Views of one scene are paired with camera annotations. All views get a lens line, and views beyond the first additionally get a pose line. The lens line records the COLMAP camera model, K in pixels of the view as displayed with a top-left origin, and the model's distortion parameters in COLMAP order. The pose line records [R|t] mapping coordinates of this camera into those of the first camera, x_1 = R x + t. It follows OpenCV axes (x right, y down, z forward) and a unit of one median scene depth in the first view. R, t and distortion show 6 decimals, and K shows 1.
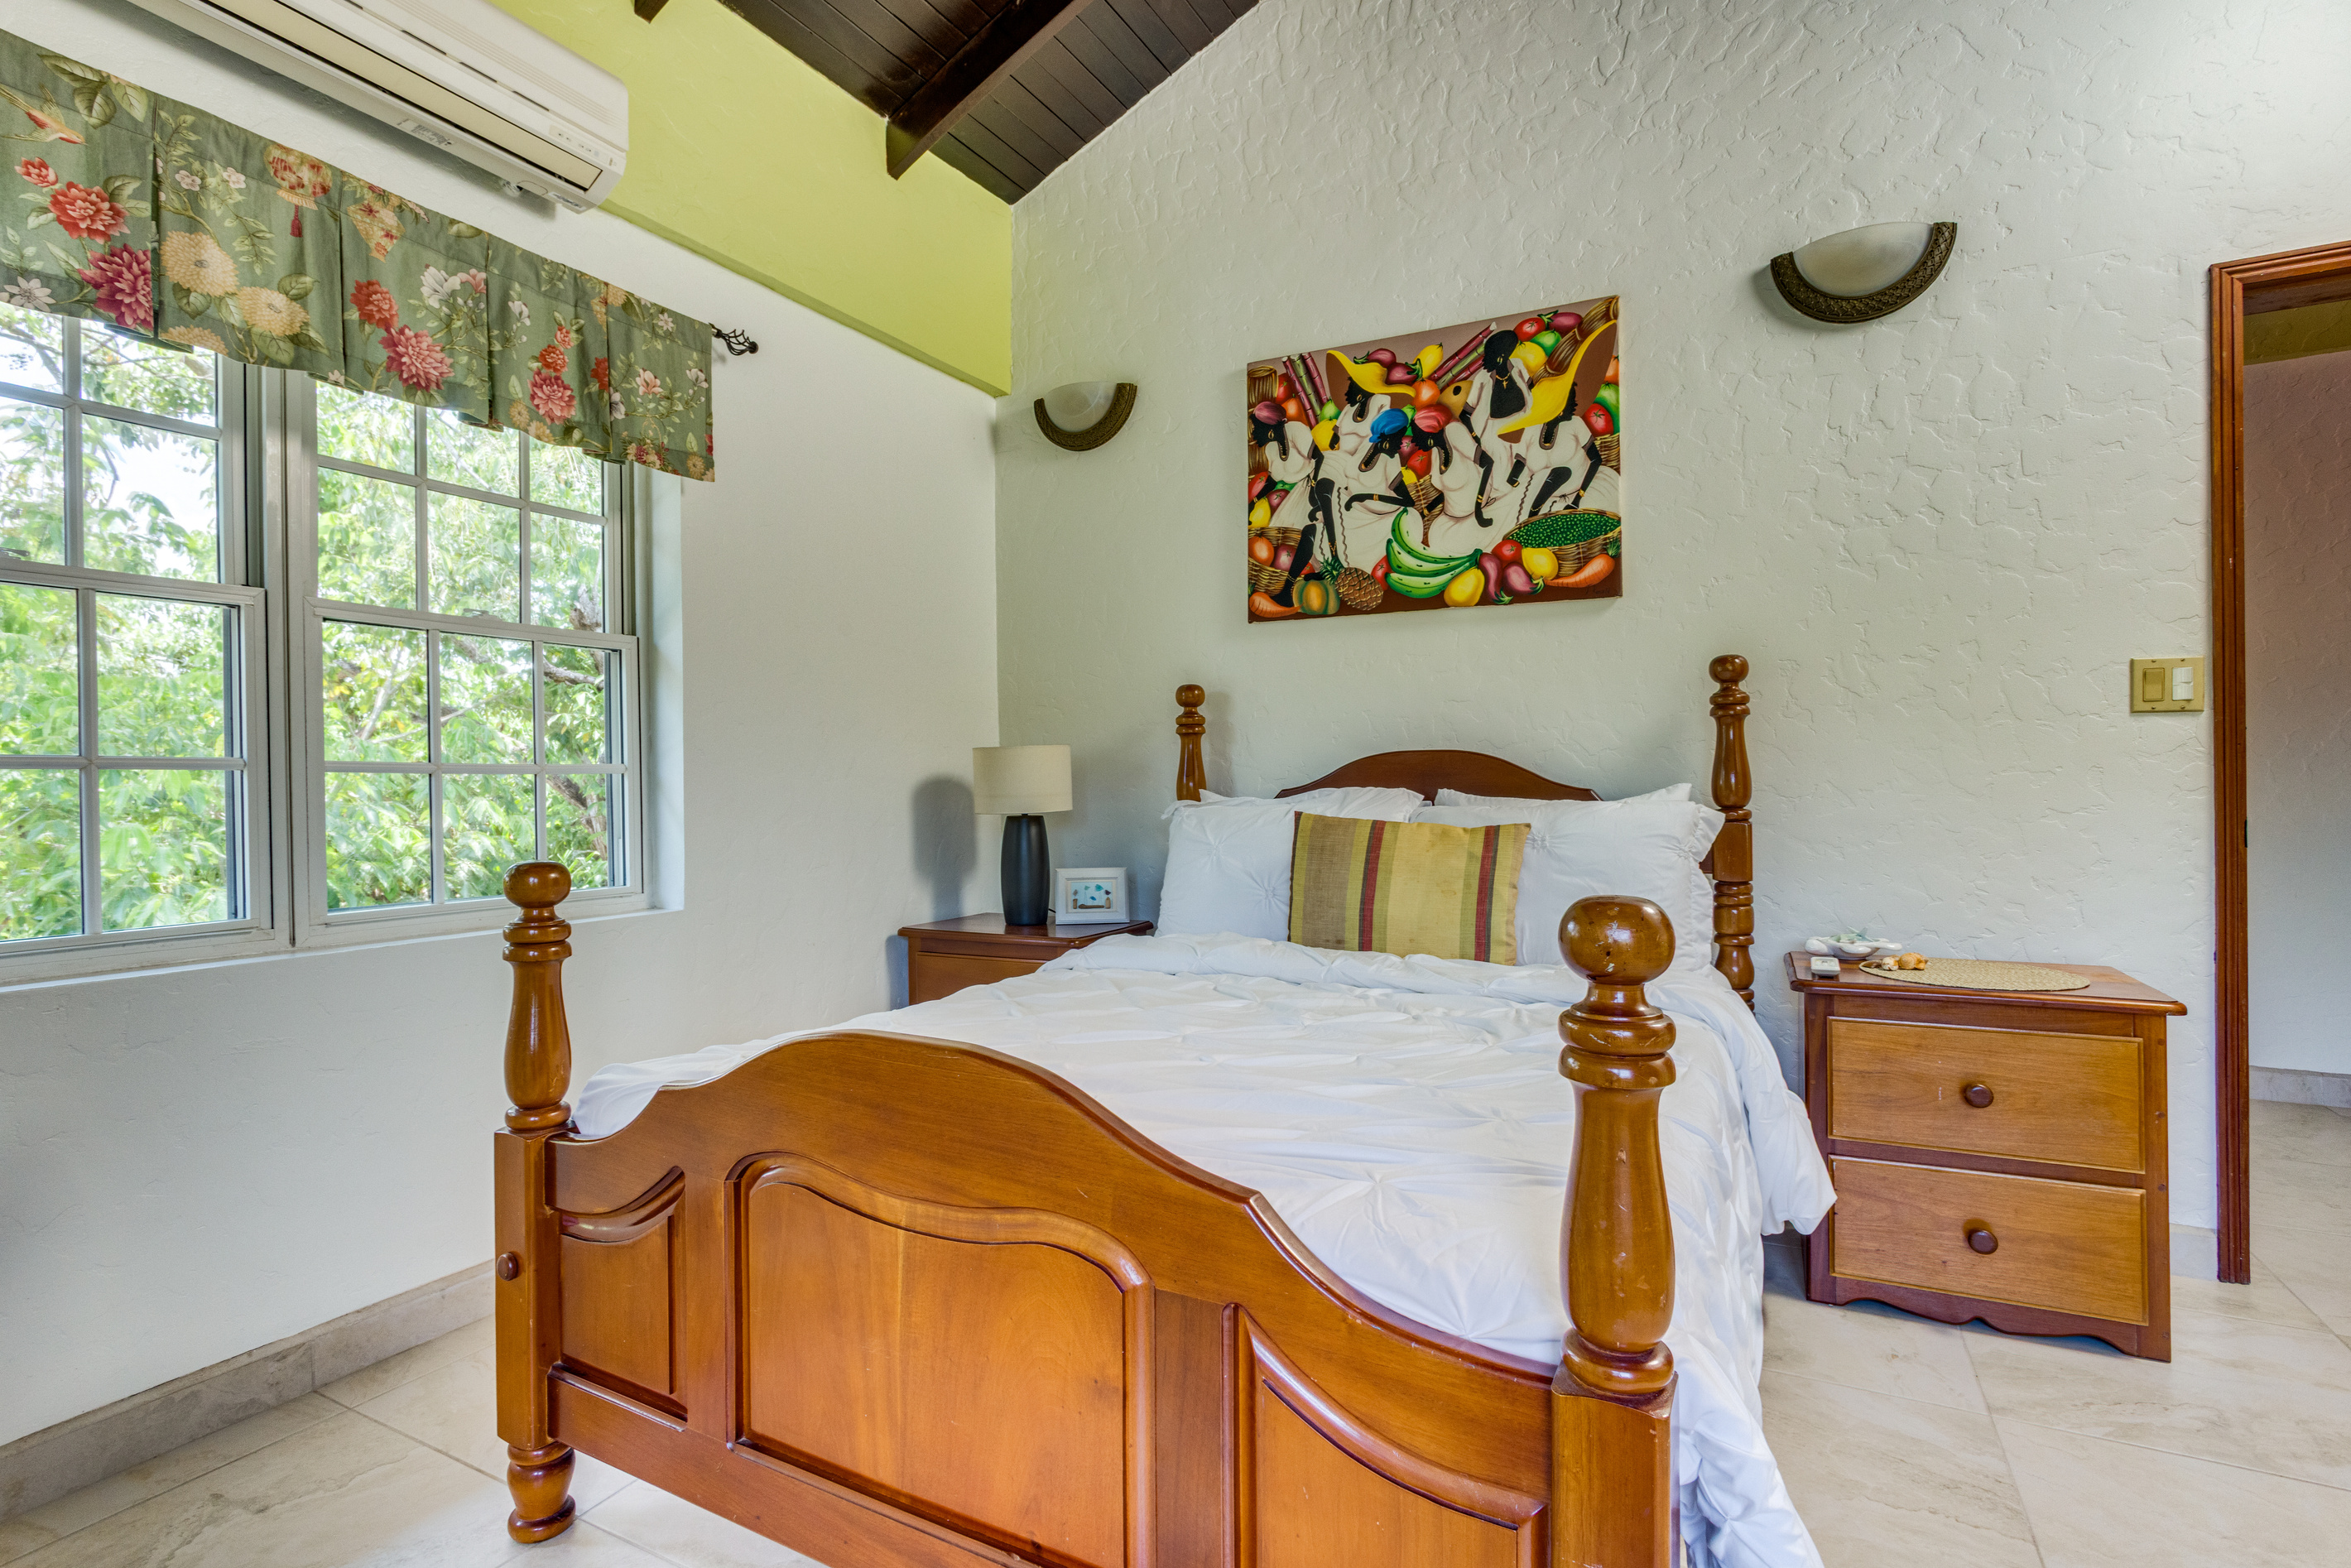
lens RADIAL K [[1130.9, 0, 1179.3], [0, 1130.9, 786.4], [0, 0, 1]] dist [-0.034997, 0.016544]
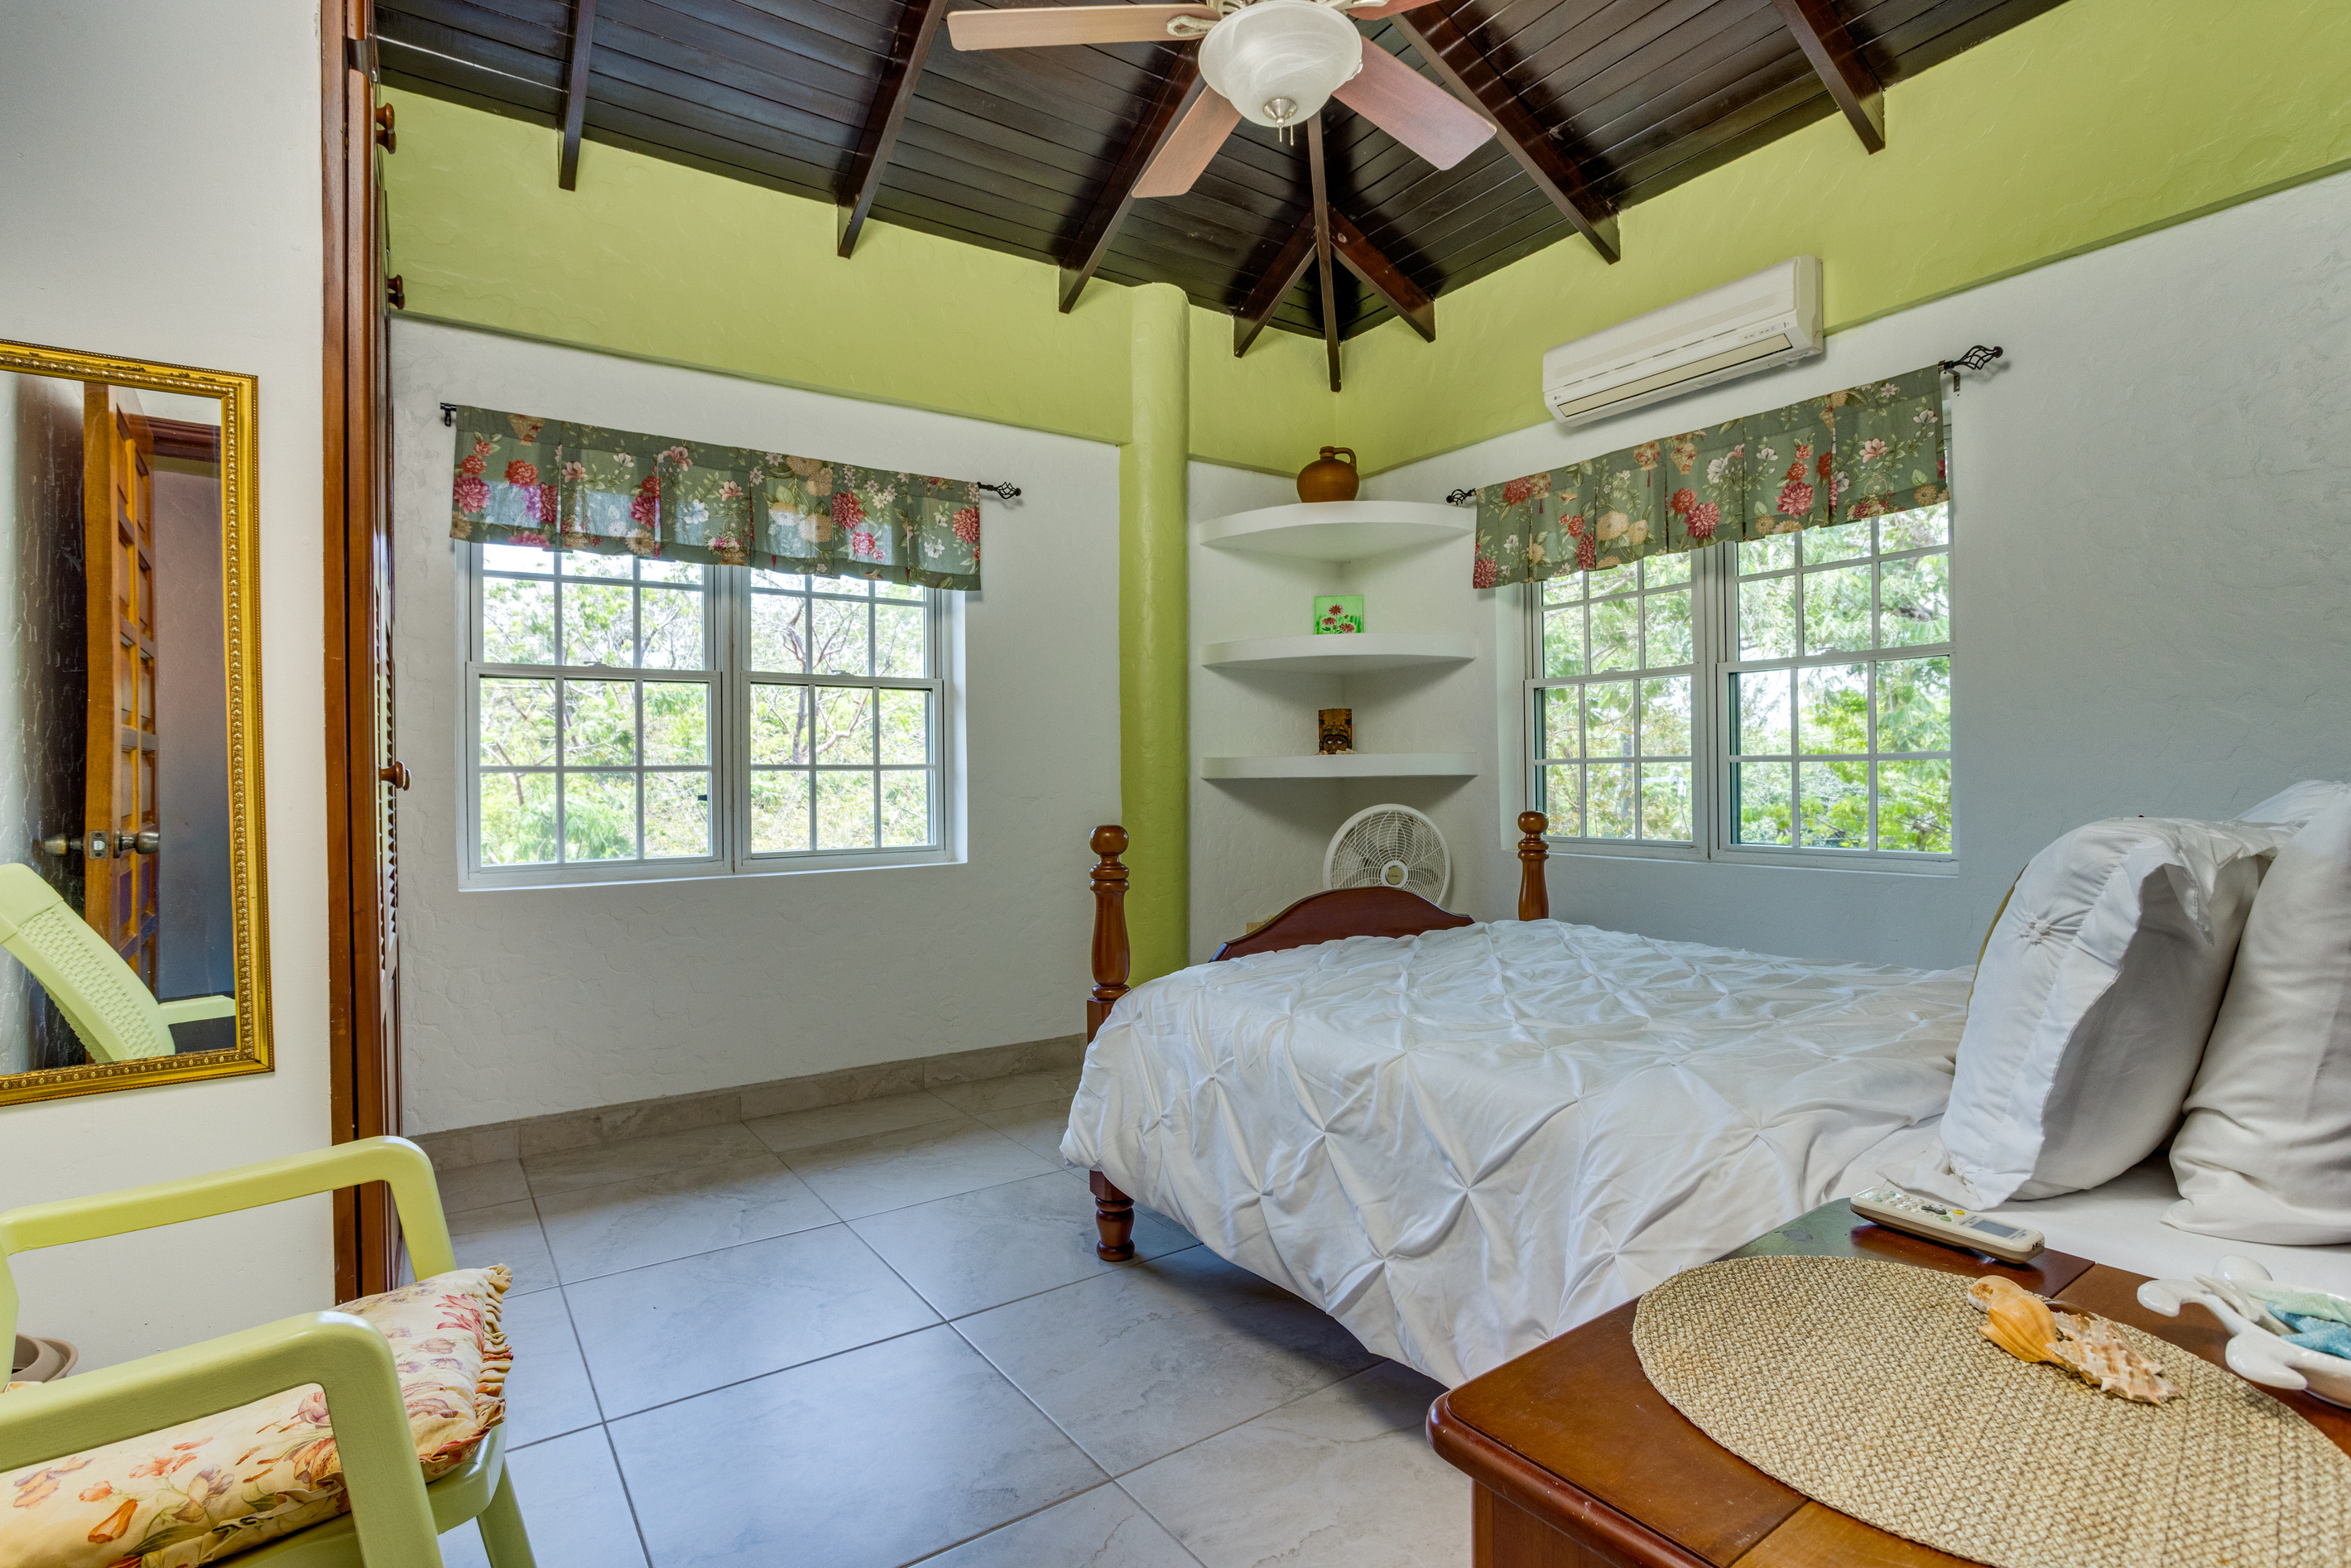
lens RADIAL K [[1130.9, 0, 1174.1], [0, 1130.9, 783.3], [0, 0, 1]] dist [-0.034997, 0.016544]
pose [[-0.449686, 0.007524, -0.893155, 0.594136], [0.005161, 0.999970, 0.005825, 0.000511], [0.893172, -0.001990, -0.449711, 0.517880]]
